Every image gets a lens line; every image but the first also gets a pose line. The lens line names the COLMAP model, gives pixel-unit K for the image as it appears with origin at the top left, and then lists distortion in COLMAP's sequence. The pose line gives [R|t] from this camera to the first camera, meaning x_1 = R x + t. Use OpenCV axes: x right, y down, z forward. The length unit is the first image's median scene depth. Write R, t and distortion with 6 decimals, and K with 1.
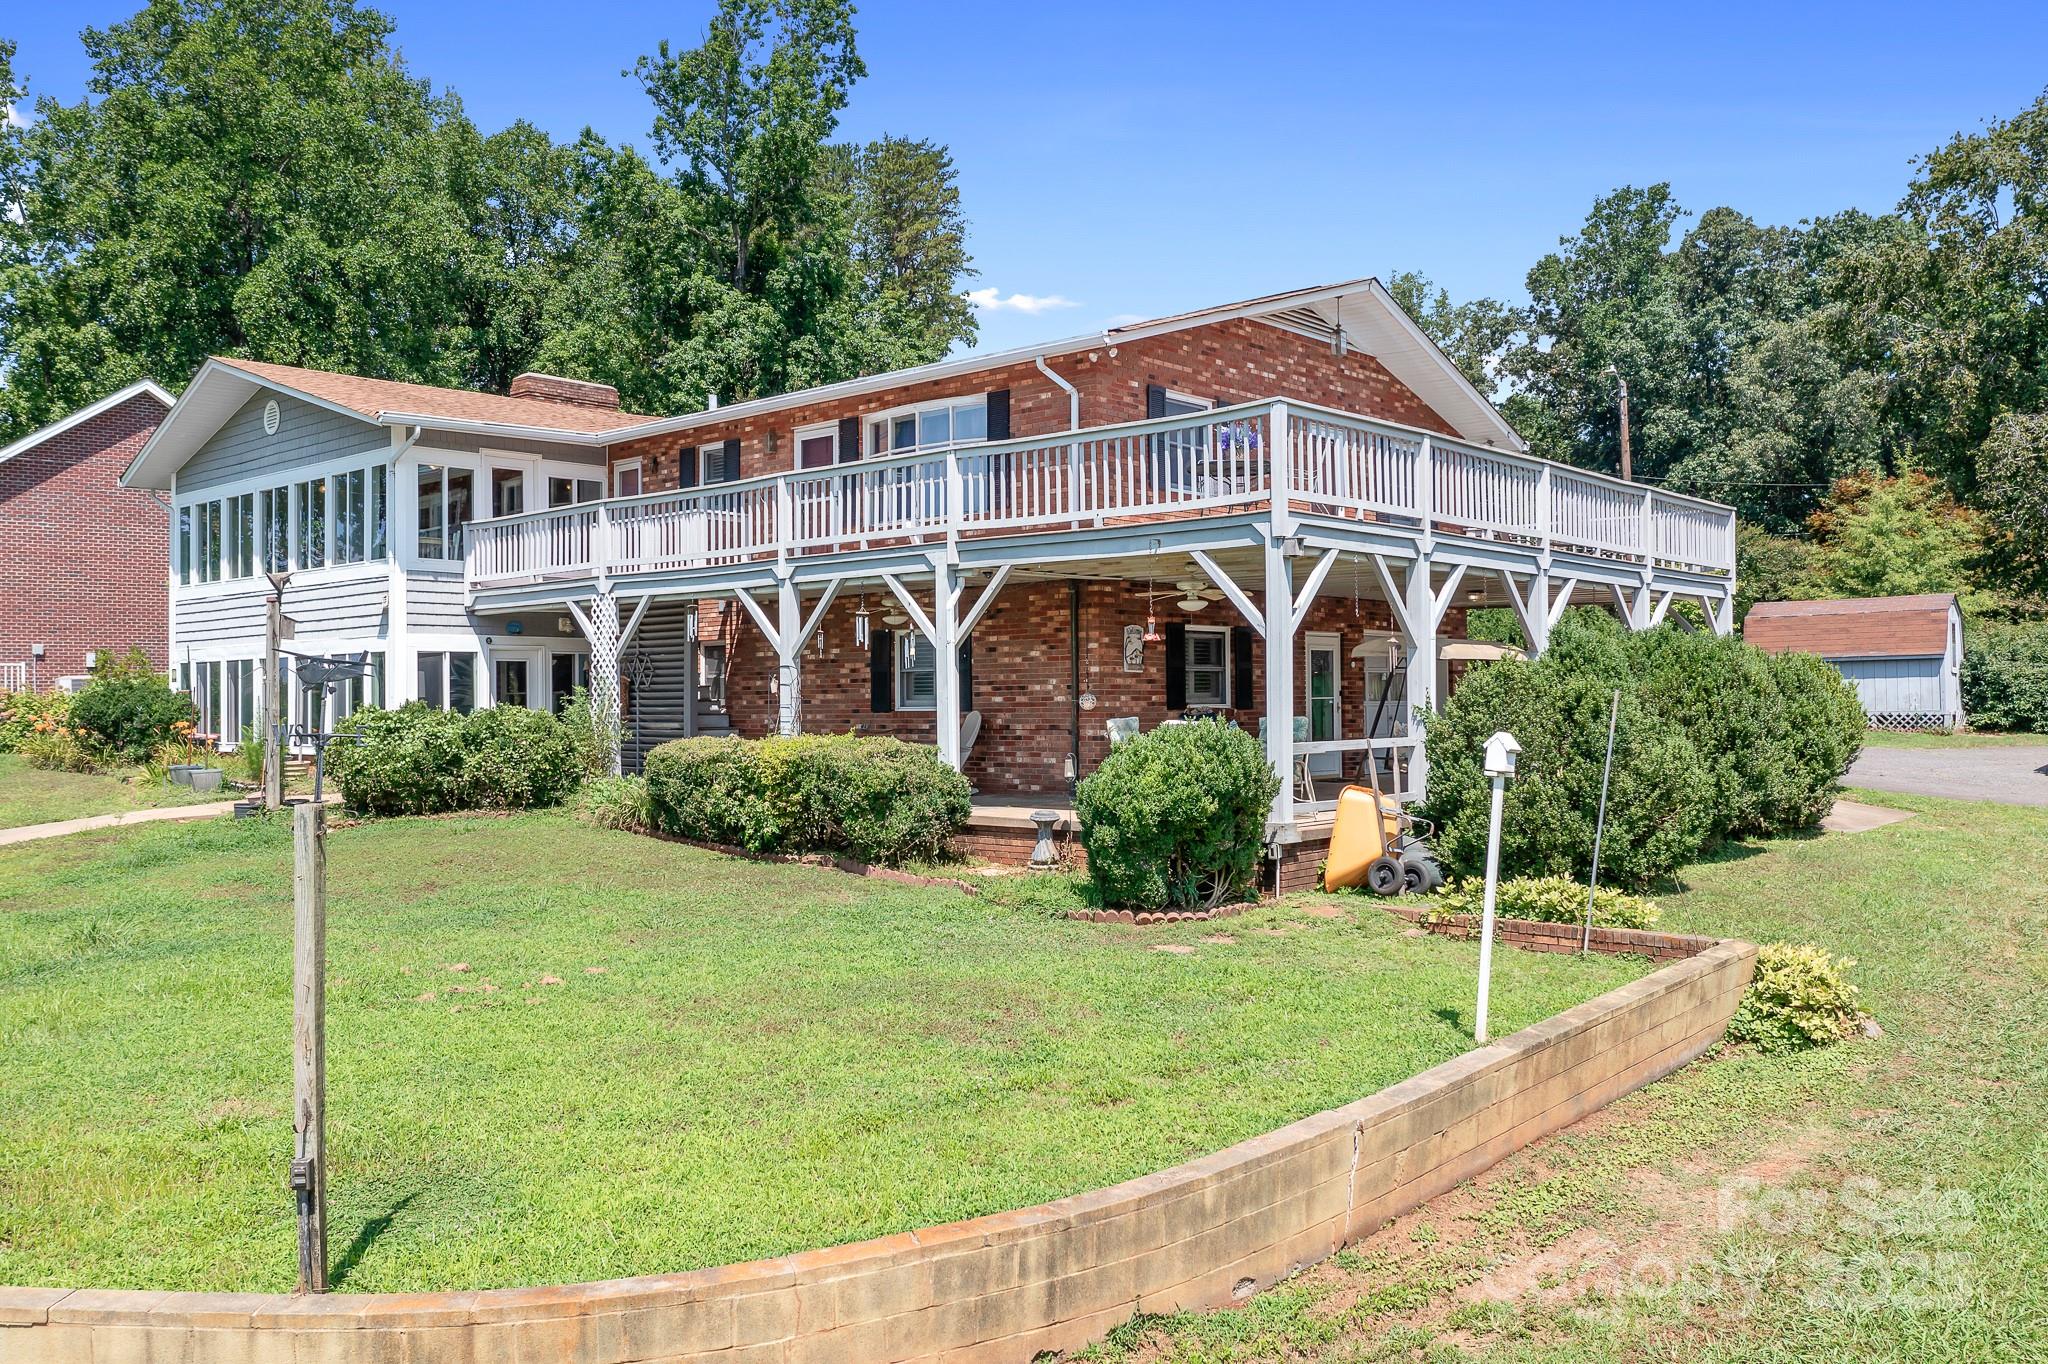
lens RADIAL K [[1641.7, 0, 1022.5], [0, 1641.7, 682.2], [0, 0, 1]] dist [-0.021984, 0.000909]
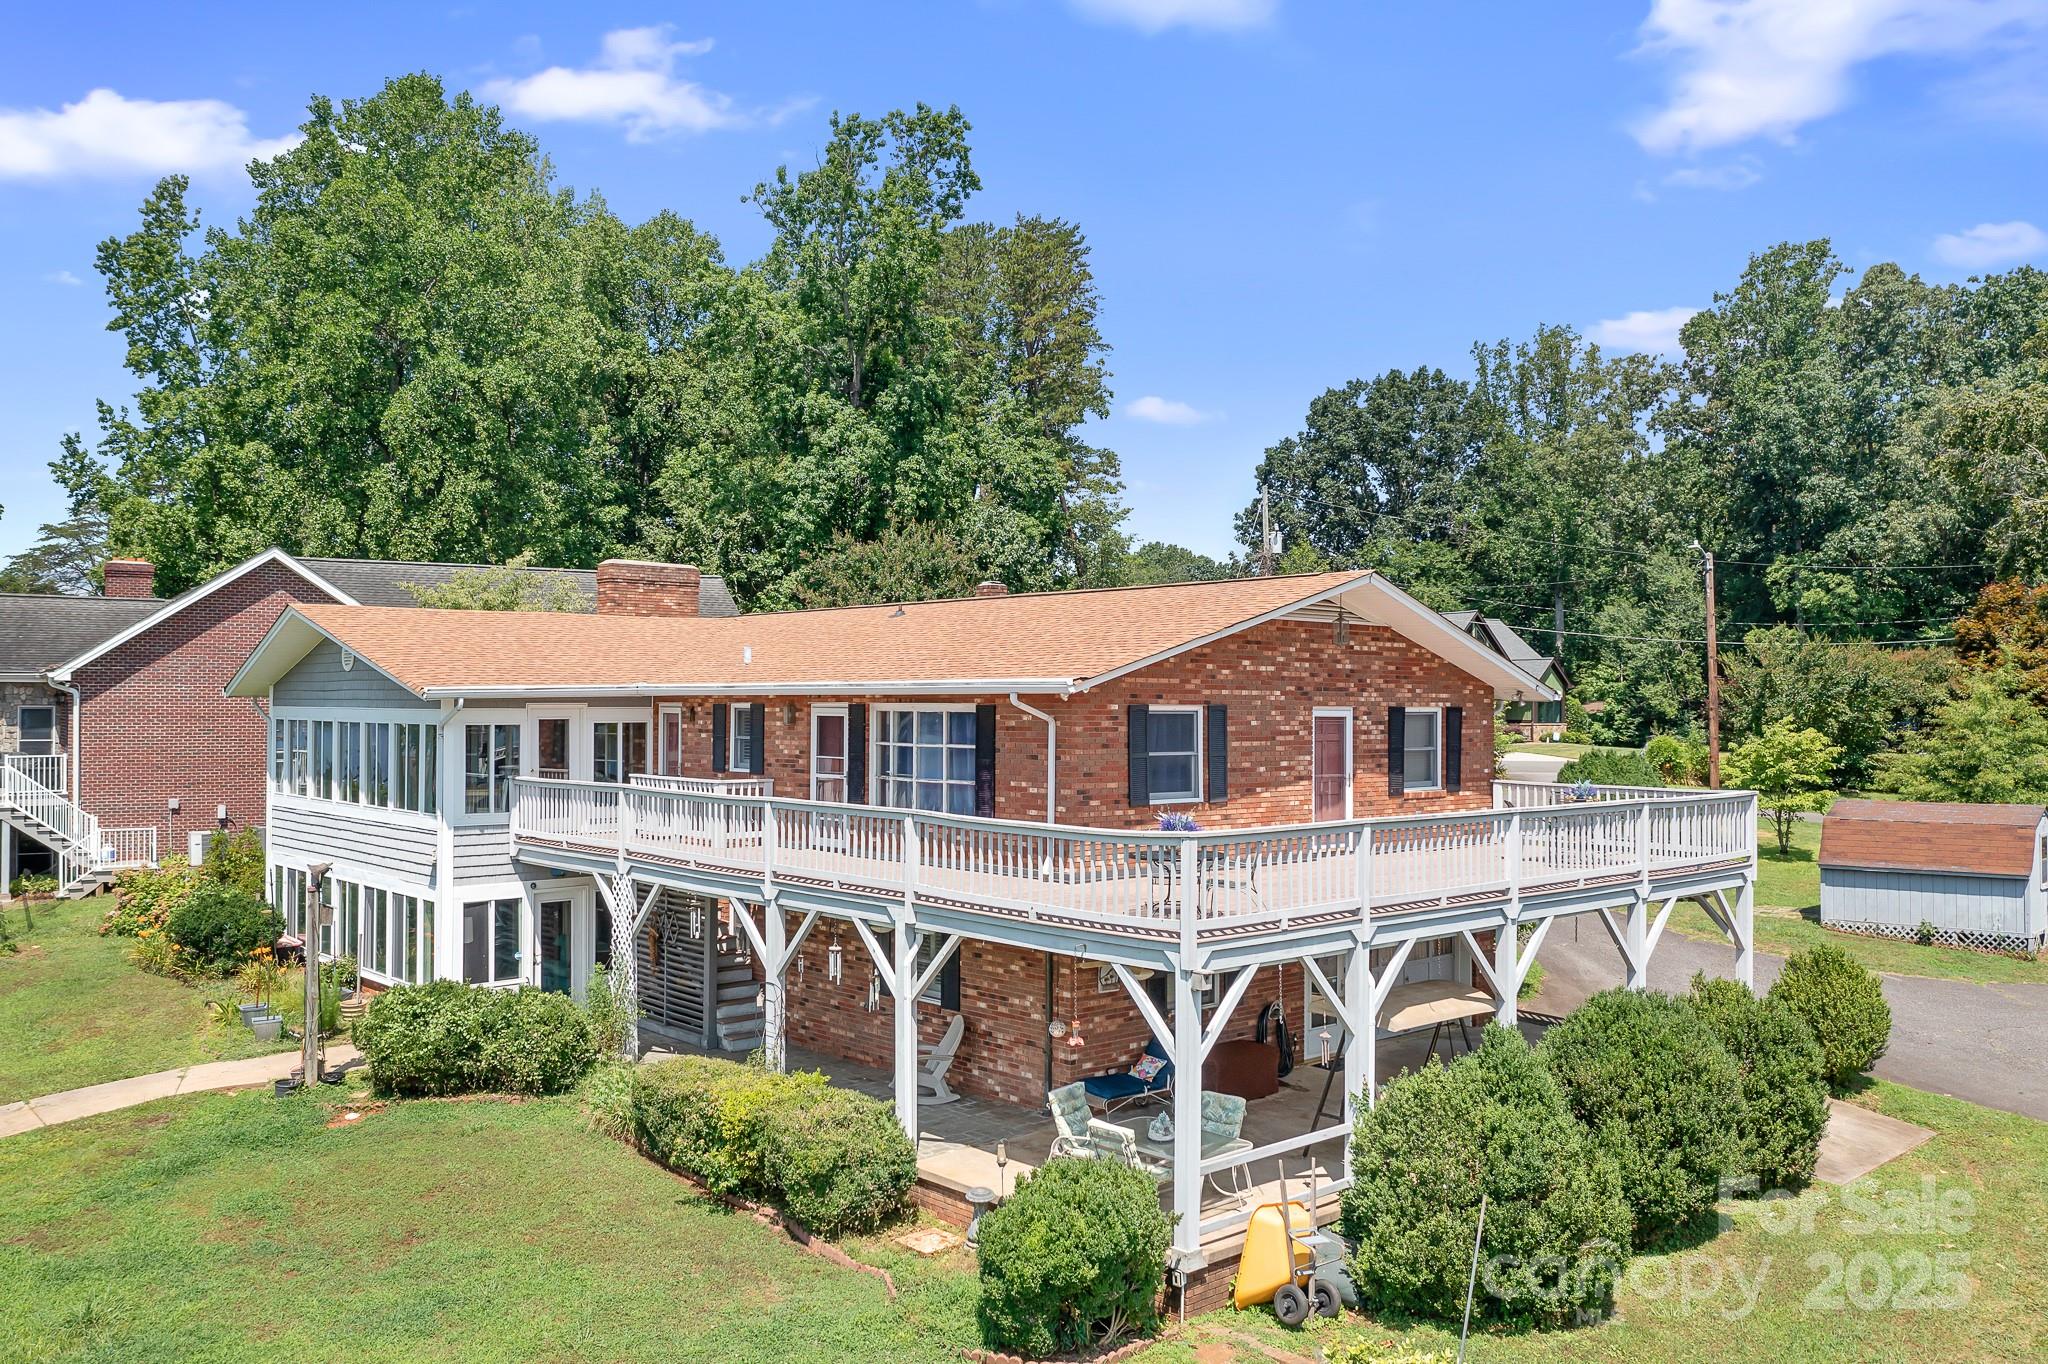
lens RADIAL K [[1630.9, 0, 1020.7], [0, 1630.9, 684.7], [0, 0, 1]] dist [-0.022708, 0.002944]
pose [[0.994473, 0.010582, -0.104460, 0.089026], [-0.010461, 0.999944, 0.001710, -0.150700], [0.104473, -0.000607, 0.994528, -0.008955]]
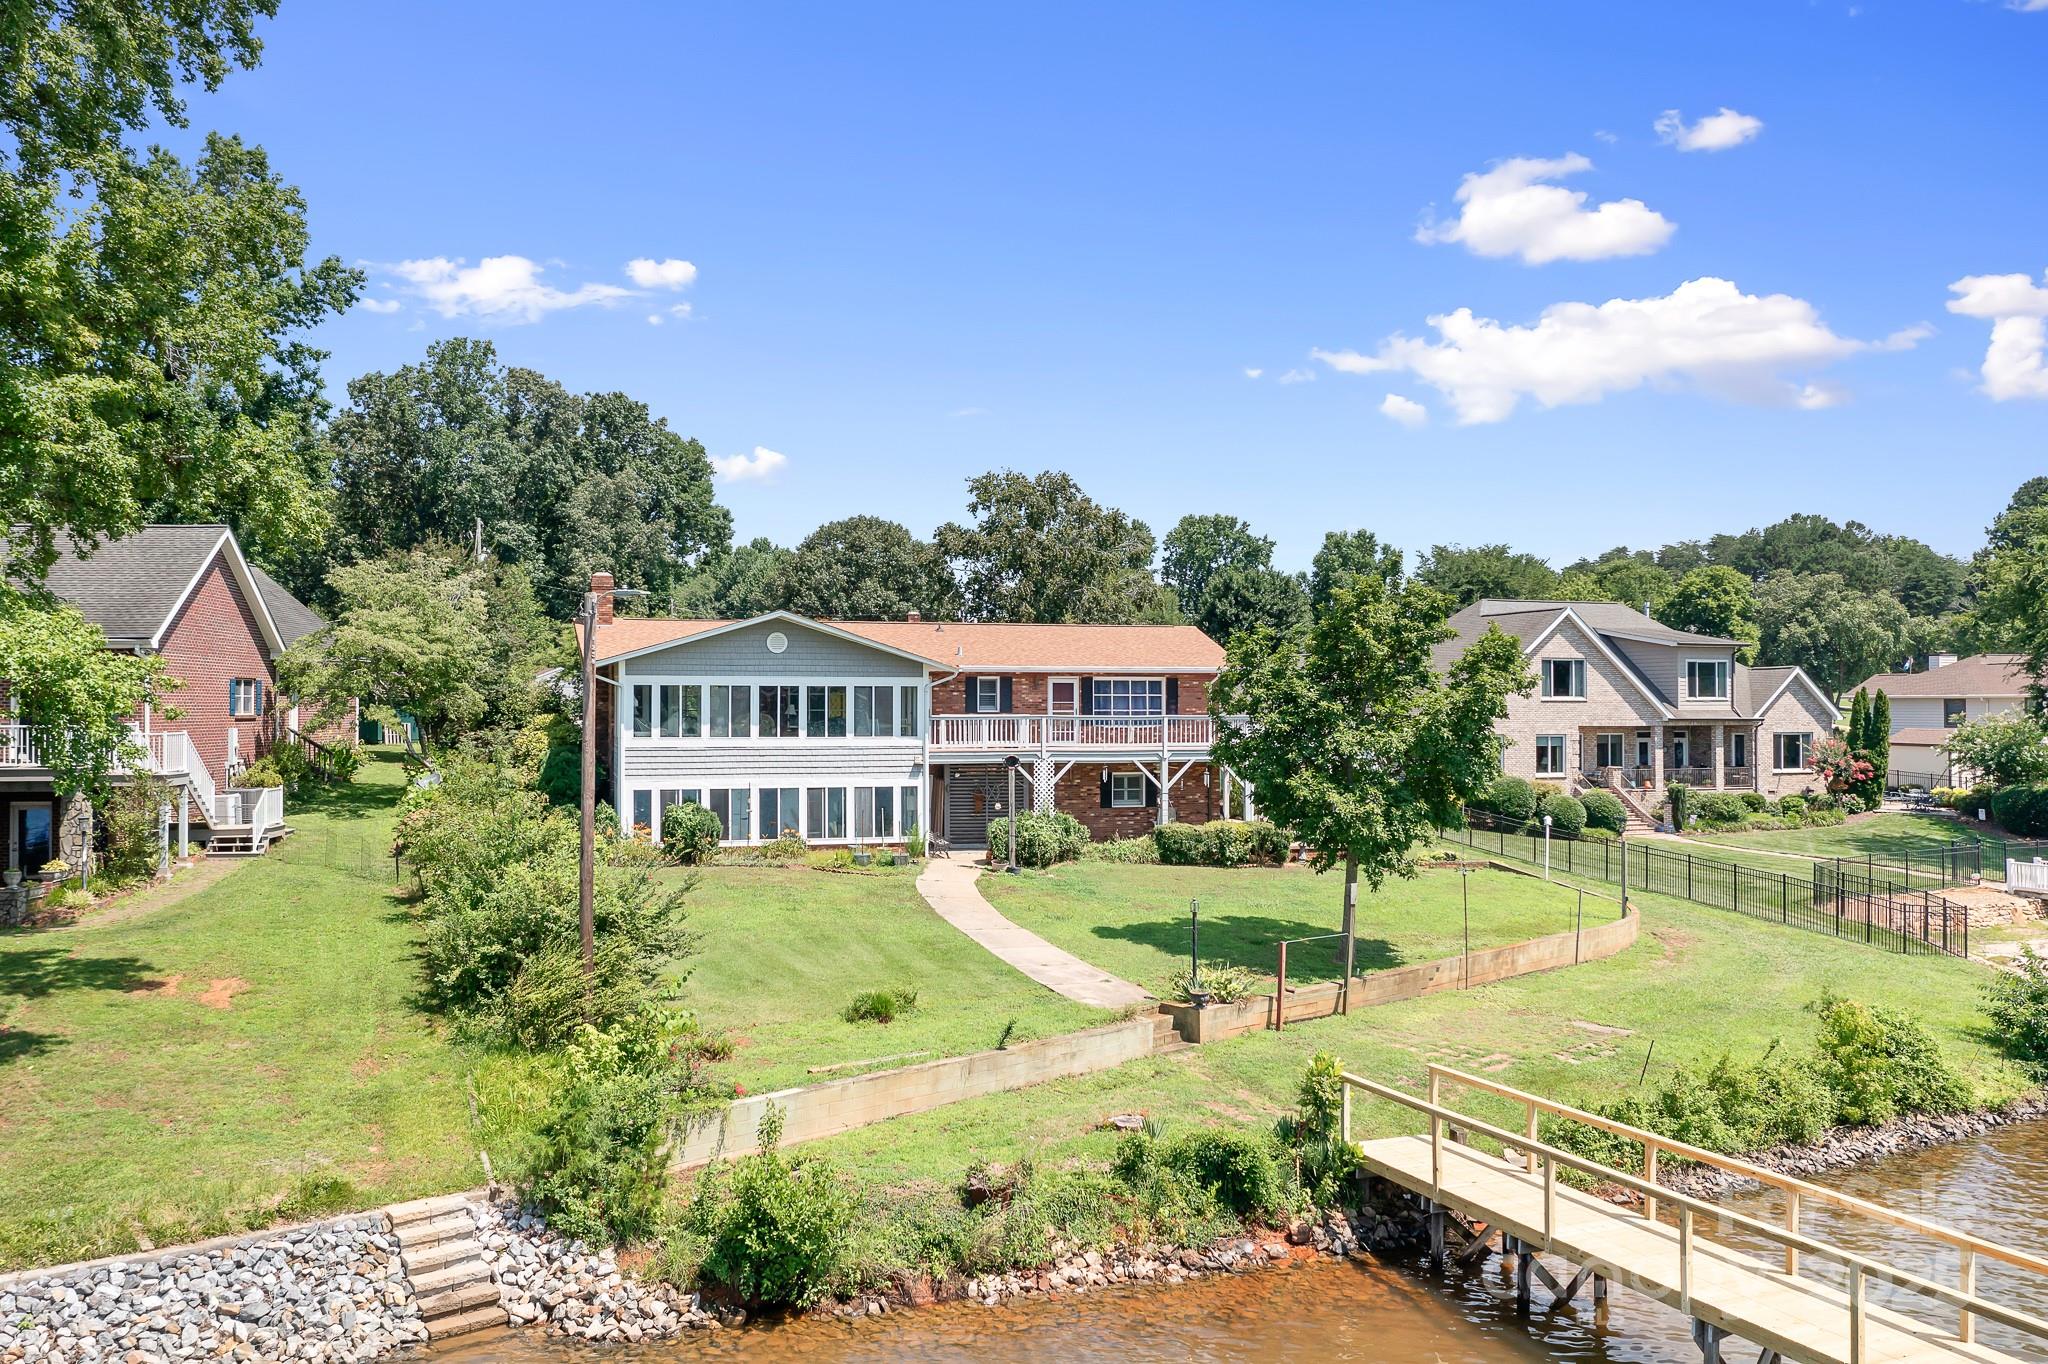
lens RADIAL K [[1617.4, 0, 1018.9], [0, 1617.4, 677.4], [0, 0, 1]] dist [-0.020092, 0.000656]
pose [[0.533605, 0.023400, 0.845410, -1.734063], [-0.014980, 0.999722, -0.018216, -0.101776], [-0.845601, -0.002944, 0.533807, -0.086822]]
